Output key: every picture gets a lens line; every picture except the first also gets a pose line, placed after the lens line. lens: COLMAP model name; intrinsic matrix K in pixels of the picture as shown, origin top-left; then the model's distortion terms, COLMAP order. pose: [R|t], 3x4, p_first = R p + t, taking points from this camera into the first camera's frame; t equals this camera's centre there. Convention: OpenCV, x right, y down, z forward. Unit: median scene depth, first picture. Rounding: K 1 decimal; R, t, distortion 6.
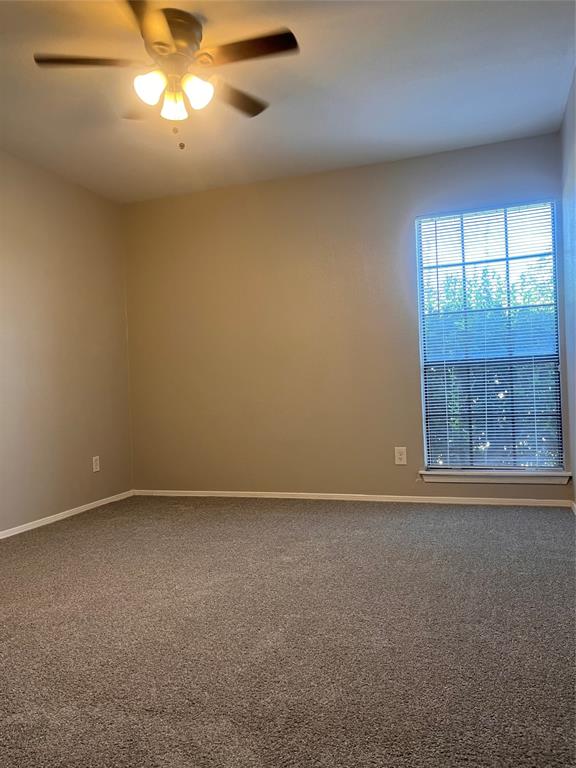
lens RADIAL K [[586.1, 0, 288.8], [0, 586.1, 386.7], [0, 0, 1]] dist [-0.001068, -0.021860]
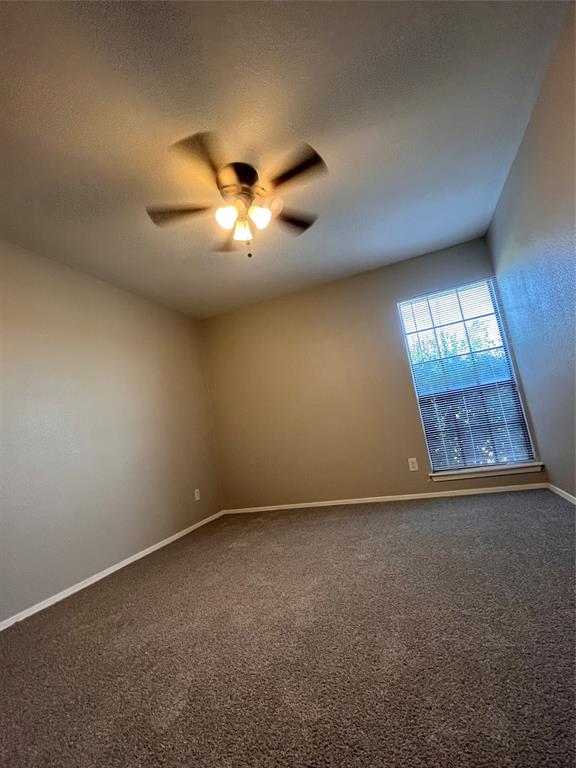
lens RADIAL K [[346.9, 0, 287.9], [0, 346.9, 380.6], [0, 0, 1]] dist [-0.011497, 0.000684]
pose [[0.993037, -0.117562, -0.007549, -0.100550], [0.115151, 0.982197, -0.148422, 0.011180], [0.024863, 0.146519, 0.988895, 0.183686]]
